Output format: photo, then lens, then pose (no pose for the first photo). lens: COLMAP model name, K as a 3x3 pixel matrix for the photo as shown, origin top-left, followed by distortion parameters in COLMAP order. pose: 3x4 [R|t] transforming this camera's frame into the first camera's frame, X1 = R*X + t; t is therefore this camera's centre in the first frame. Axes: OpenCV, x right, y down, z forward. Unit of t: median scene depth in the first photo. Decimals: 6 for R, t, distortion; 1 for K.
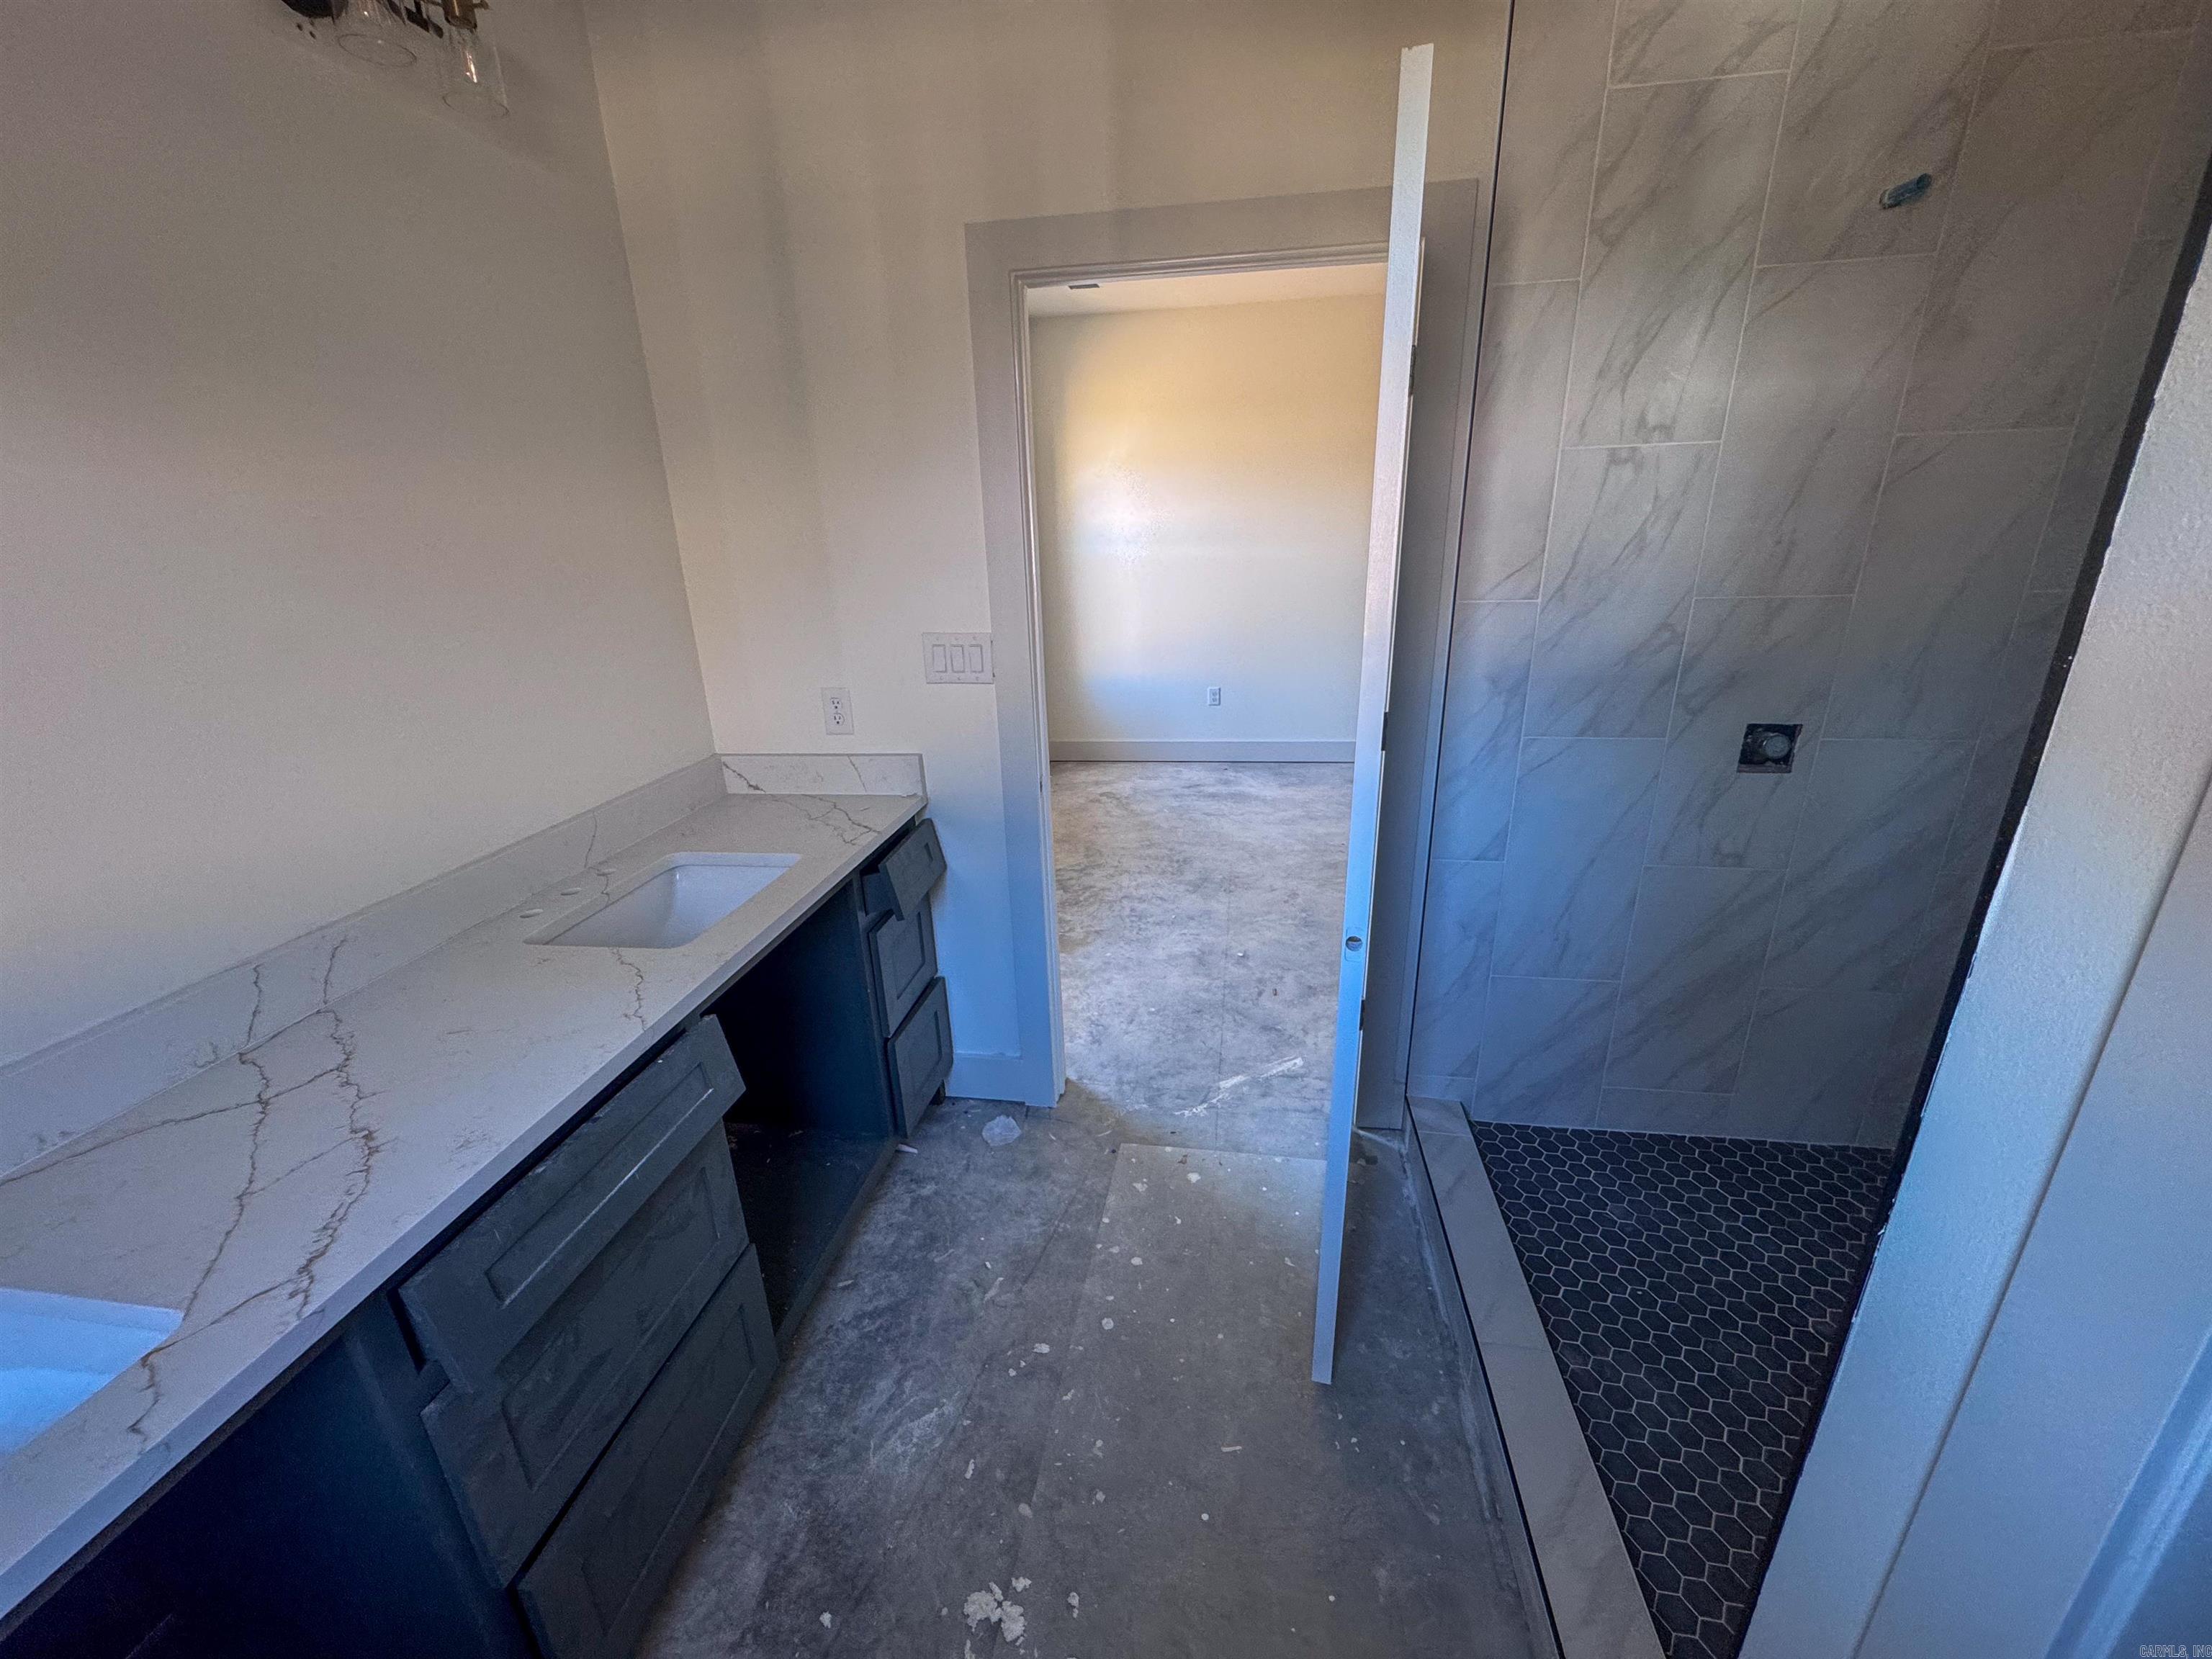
lens RADIAL K [[882.9, 0, 1101.7], [0, 882.9, 835.1], [0, 0, 1]] dist [-0.000214, -0.000526]
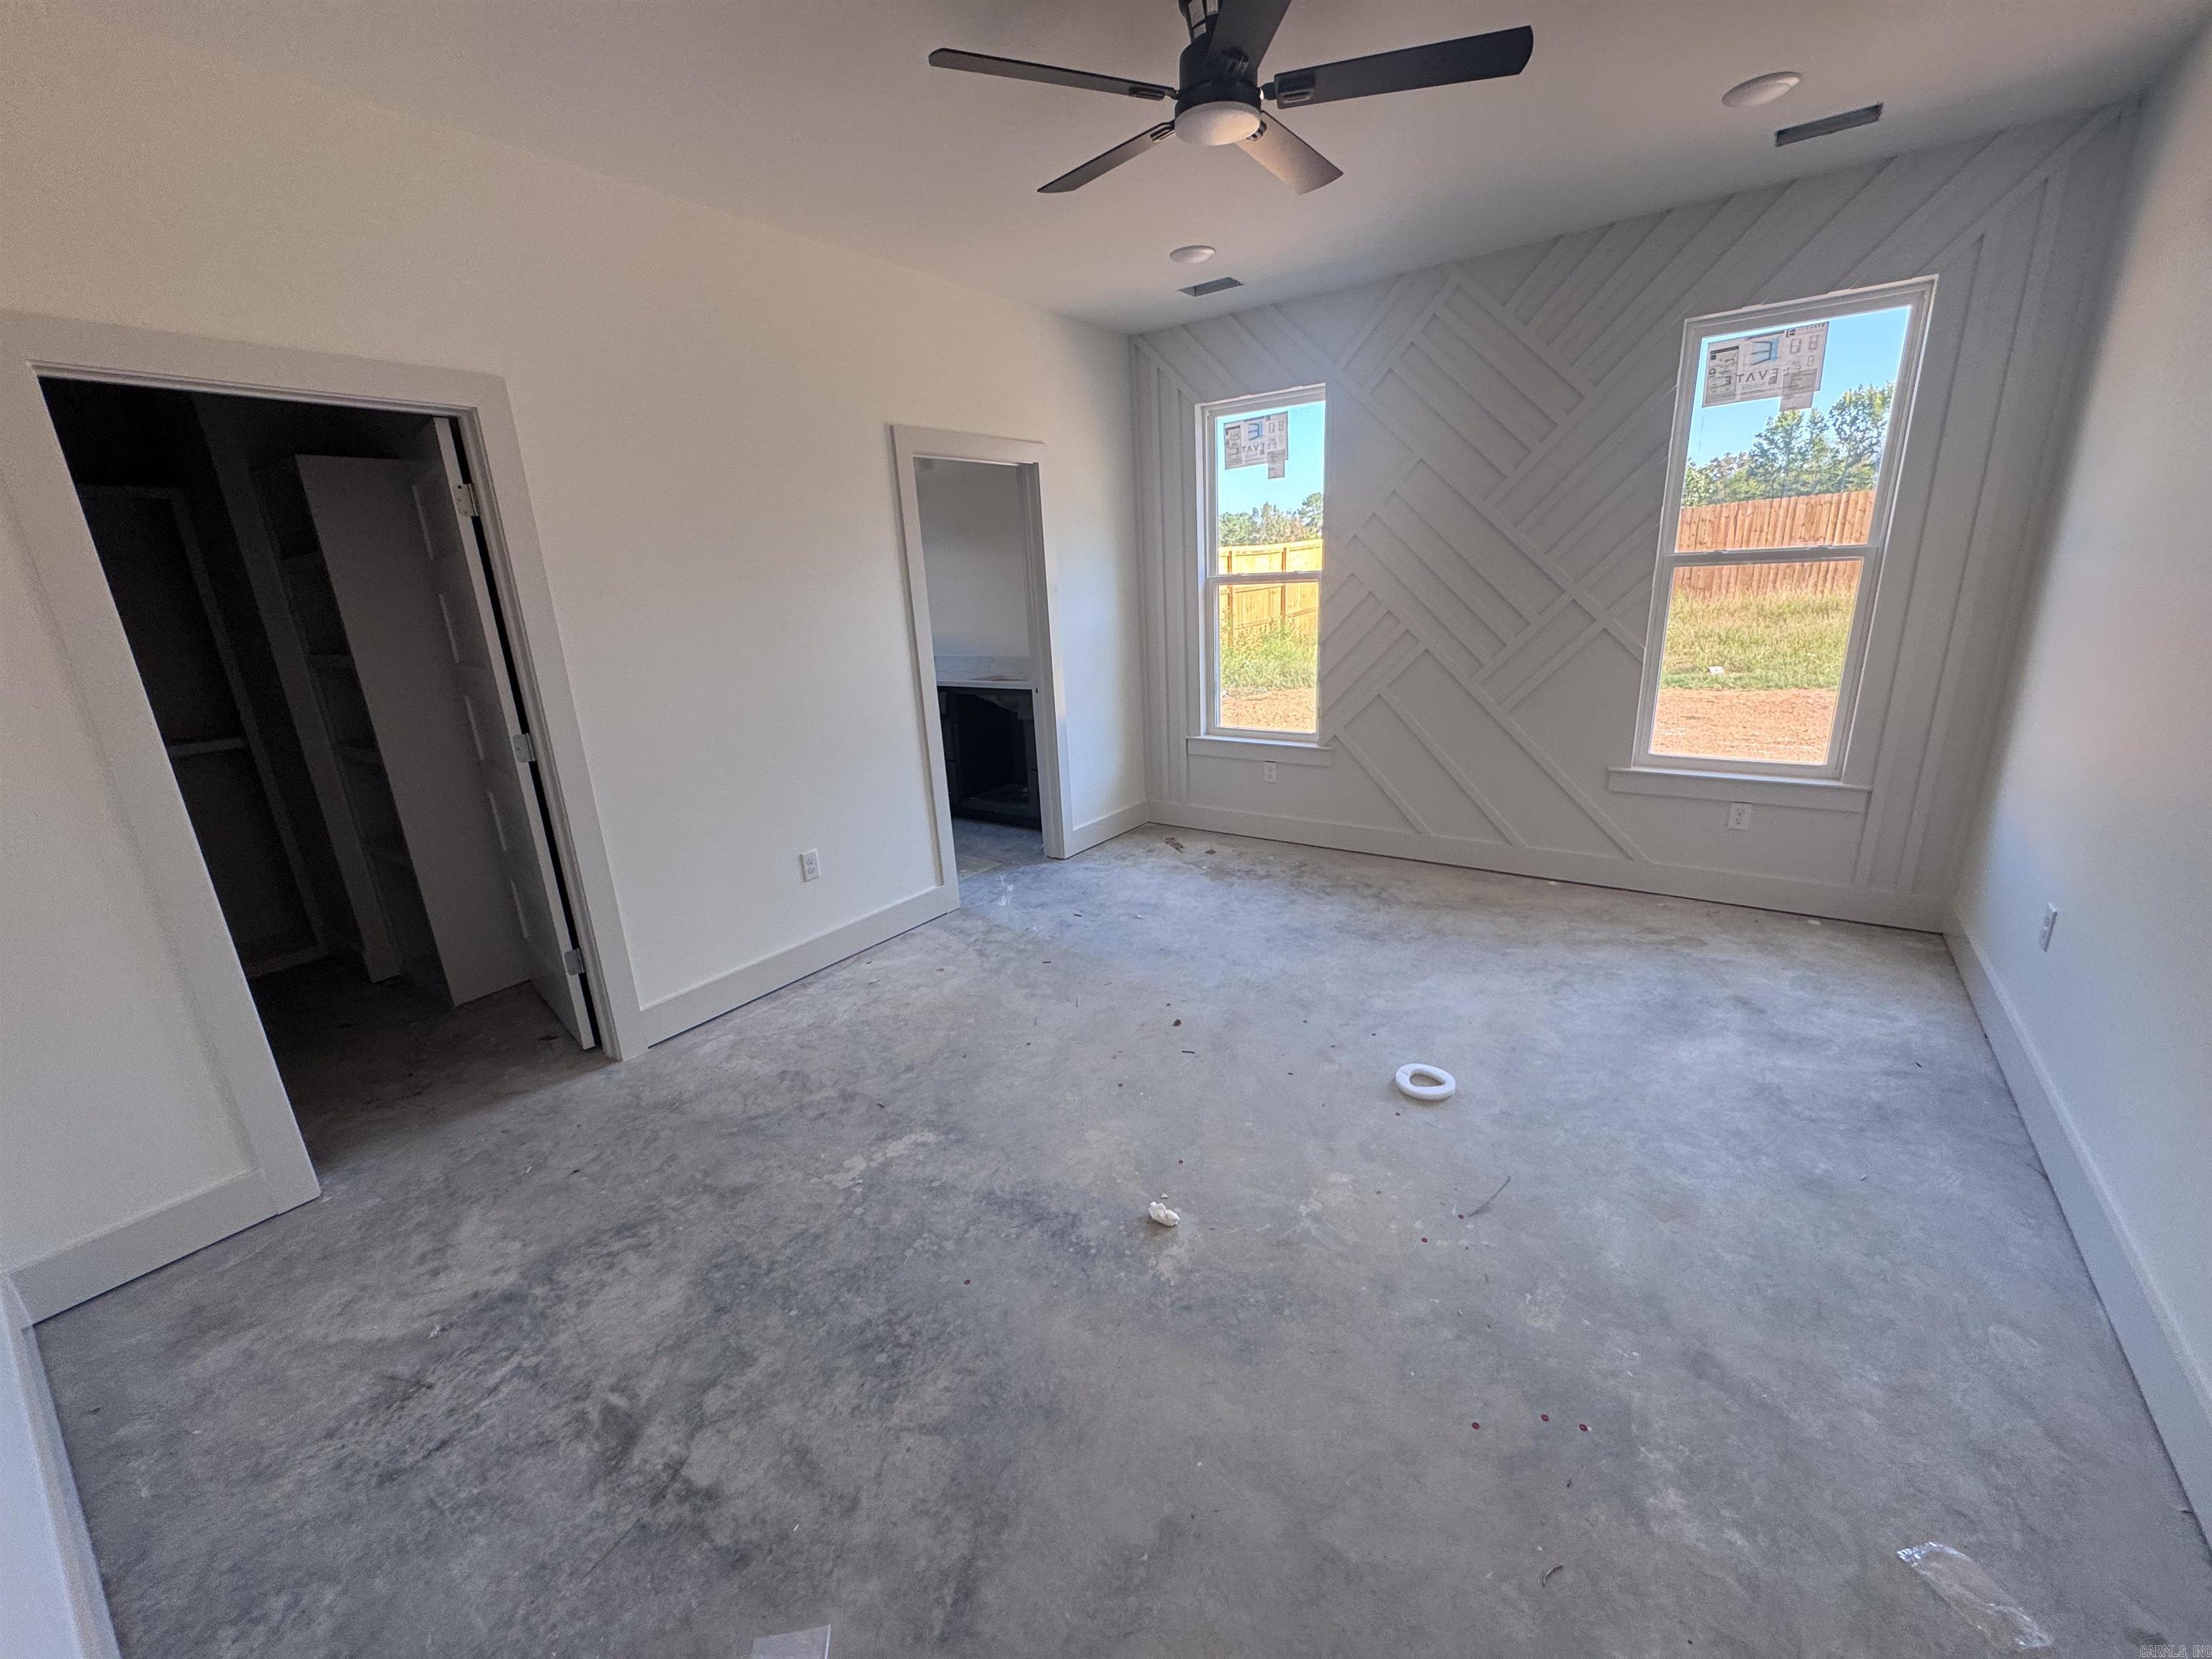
lens RADIAL K [[882.9, 0, 1101.7], [0, 882.9, 835.1], [0, 0, 1]] dist [-0.000214, -0.000526]
pose [[-0.454089, 0.302996, -0.837853, 0.876613], [-0.230634, 0.868368, 0.439027, -0.362869], [0.860588, 0.392595, -0.324435, 0.984890]]
